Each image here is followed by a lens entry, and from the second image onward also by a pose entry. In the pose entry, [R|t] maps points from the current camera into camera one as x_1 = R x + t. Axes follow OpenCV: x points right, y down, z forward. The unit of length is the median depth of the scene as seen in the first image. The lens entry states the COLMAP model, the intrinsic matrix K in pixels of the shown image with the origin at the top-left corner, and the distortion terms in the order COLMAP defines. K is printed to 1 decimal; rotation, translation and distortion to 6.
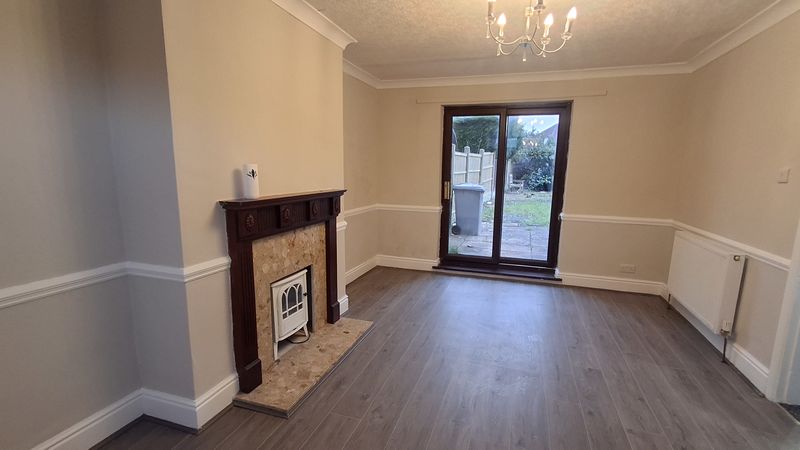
lens RADIAL K [[361.0, 0, 409.7], [0, 361.0, 228.6], [0, 0, 1]] dist [0.002198, 0.000628]
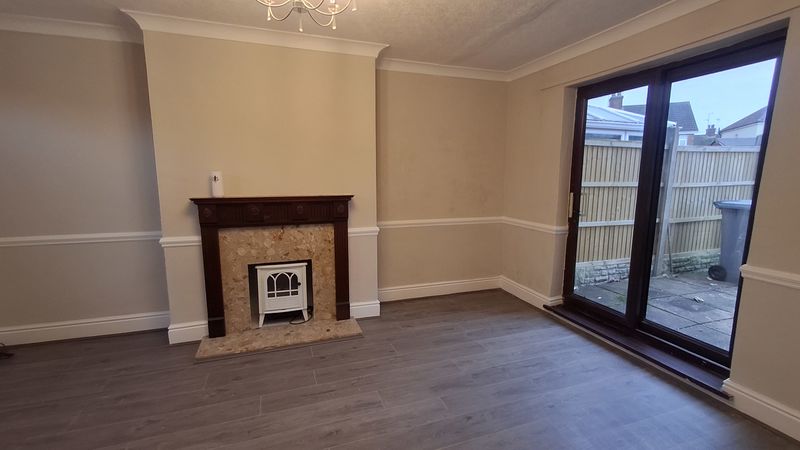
lens RADIAL K [[361.0, 0, 409.7], [0, 361.0, 228.6], [0, 0, 1]] dist [0.002198, 0.000628]
pose [[0.616916, 0.105317, -0.779951, 0.797888], [-0.123671, 0.991667, 0.036085, -0.076778], [0.777252, 0.074196, 0.624800, 0.531804]]
